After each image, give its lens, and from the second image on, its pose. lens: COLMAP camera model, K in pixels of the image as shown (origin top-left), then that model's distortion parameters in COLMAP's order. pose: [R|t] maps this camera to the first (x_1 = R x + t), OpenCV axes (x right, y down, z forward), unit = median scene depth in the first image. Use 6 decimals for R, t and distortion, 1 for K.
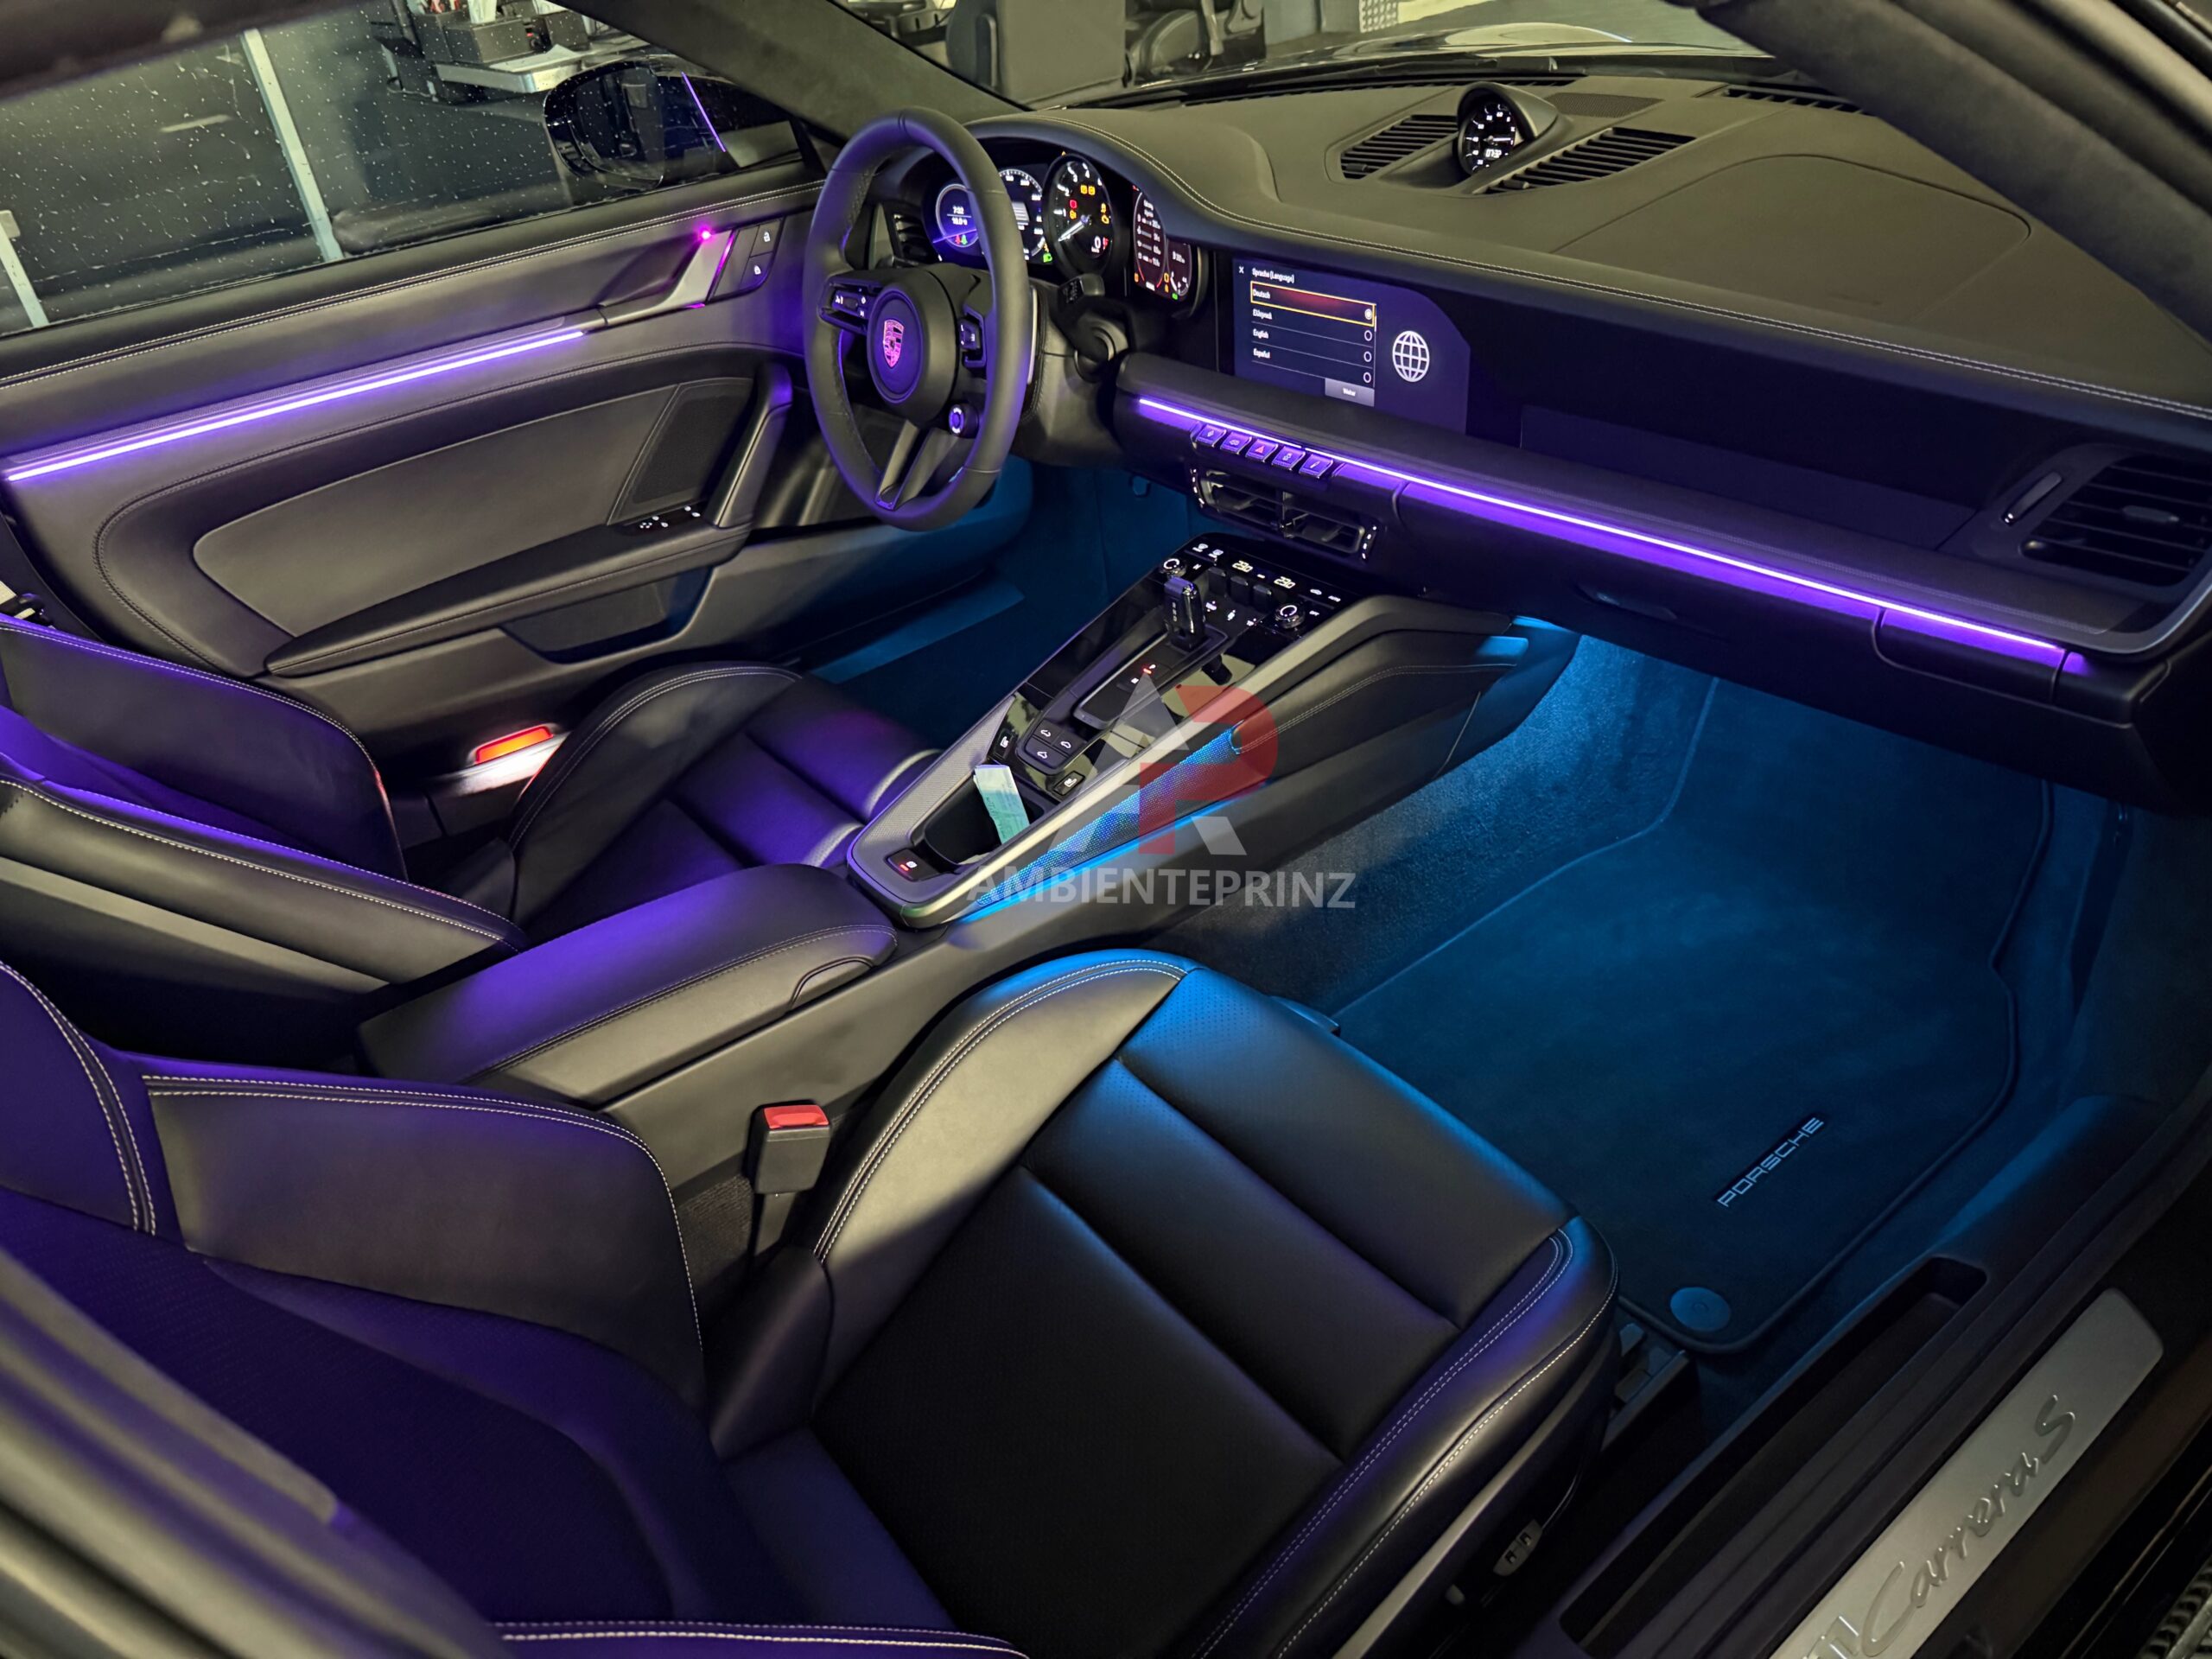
lens RADIAL K [[1565.6, 0, 1109.9], [0, 1565.6, 830.4], [0, 0, 1]] dist [0.079319, -0.116096]
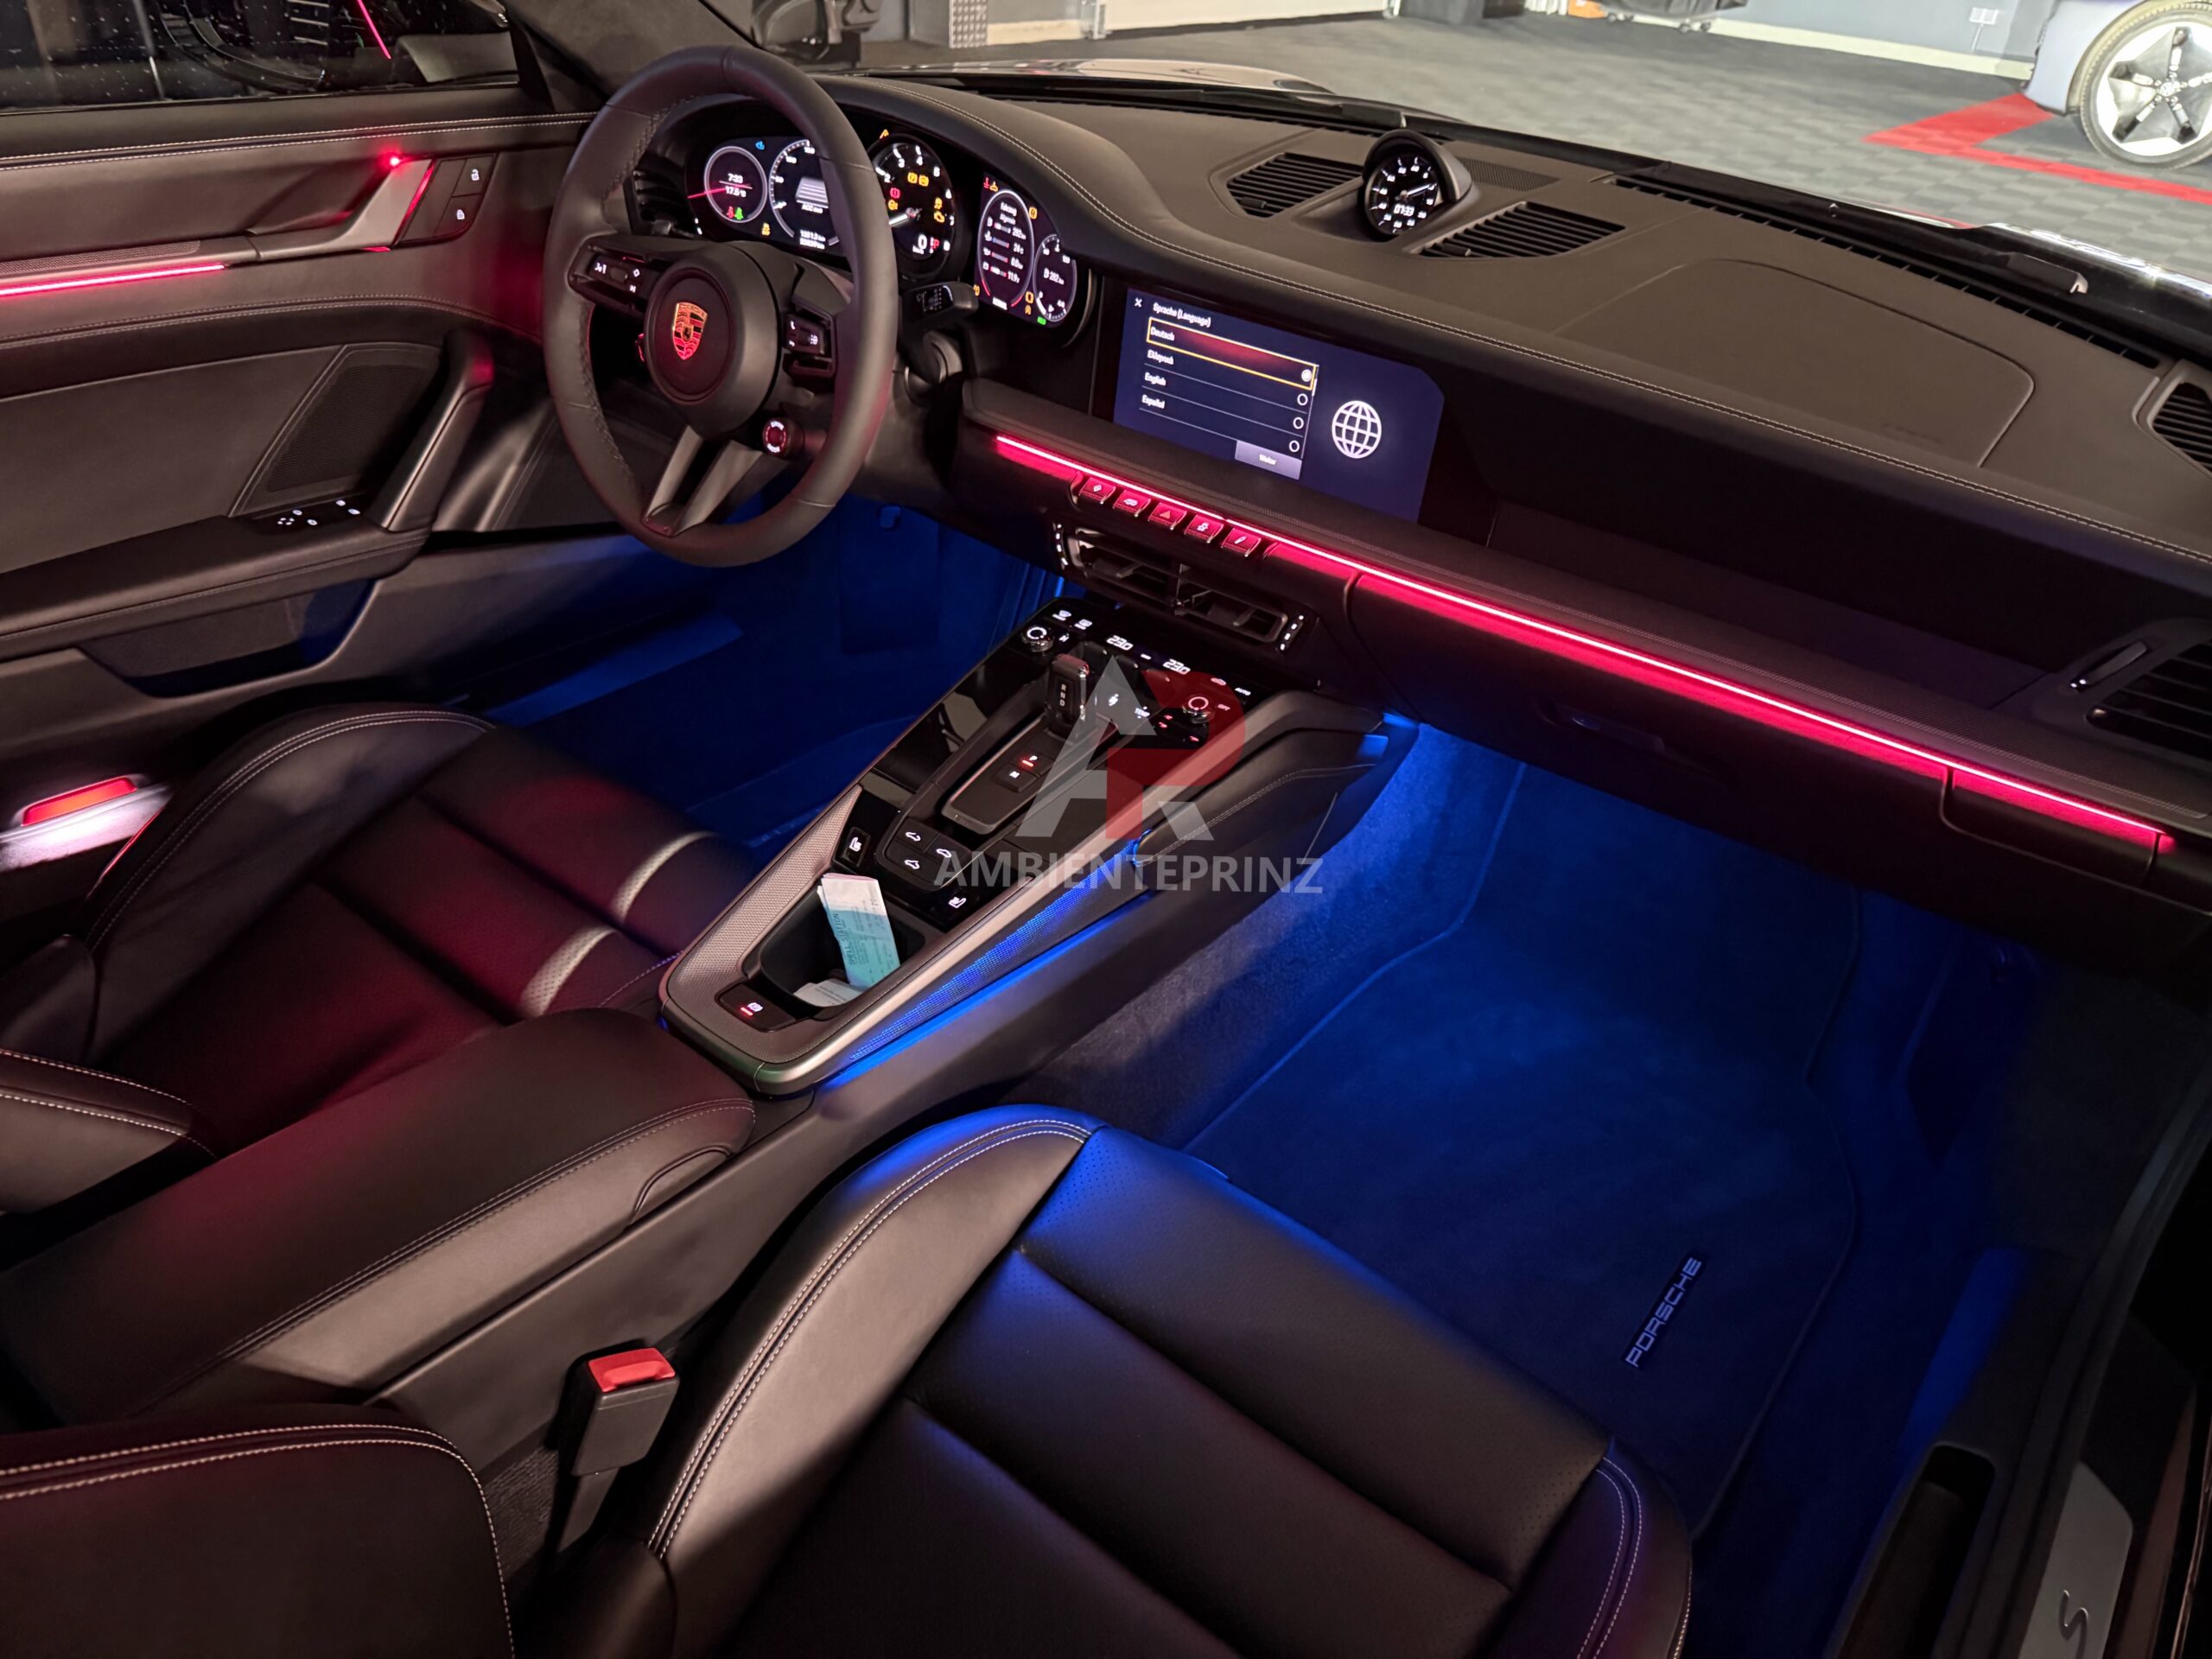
lens RADIAL K [[1565.1, 0, 1114.8], [0, 1565.1, 830.4], [0, 0, 1]] dist [0.082709, -0.118873]
pose [[0.952294, 0.025840, 0.304085, -0.173971], [-0.023956, 0.999664, -0.009927, -0.055456], [-0.304239, 0.002169, 0.952593, 0.175926]]
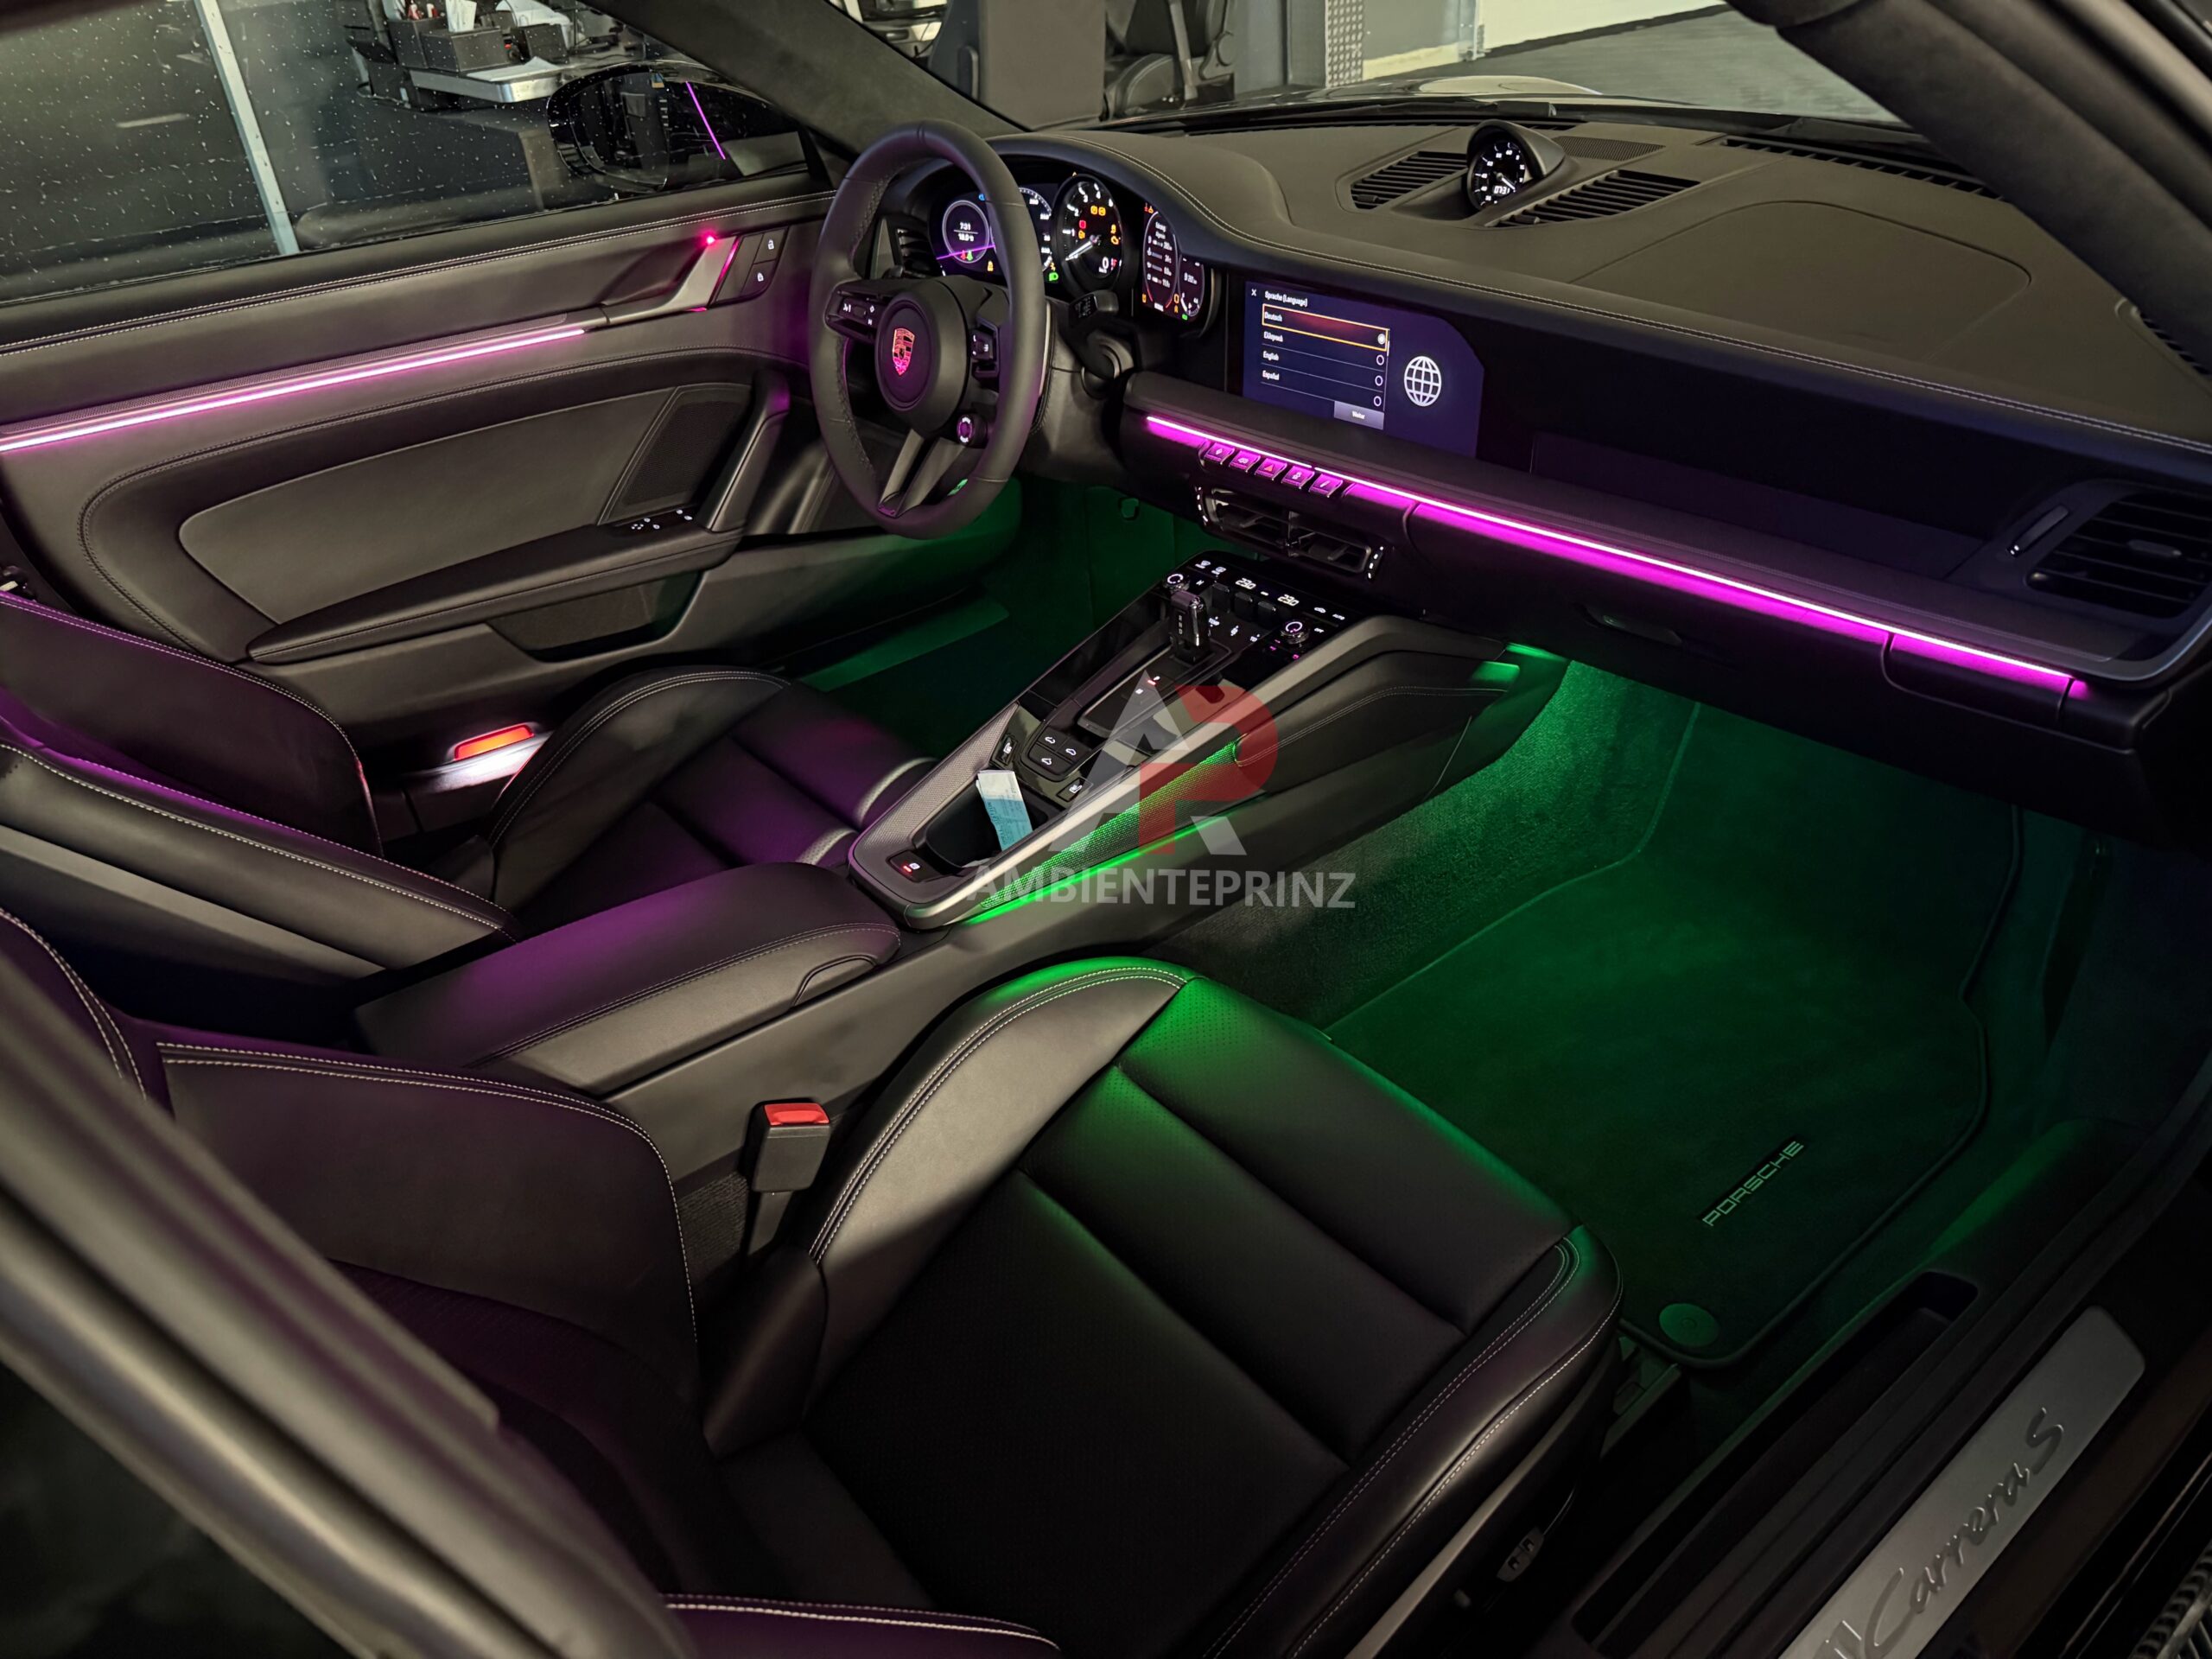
lens RADIAL K [[1565.1, 0, 1114.8], [0, 1565.1, 830.4], [0, 0, 1]] dist [0.082709, -0.118873]
pose [[0.998702, 0.028806, 0.041995, -0.036921], [-0.027763, 0.999297, -0.025208, 0.018163], [-0.042691, 0.024009, 0.998800, -0.002426]]
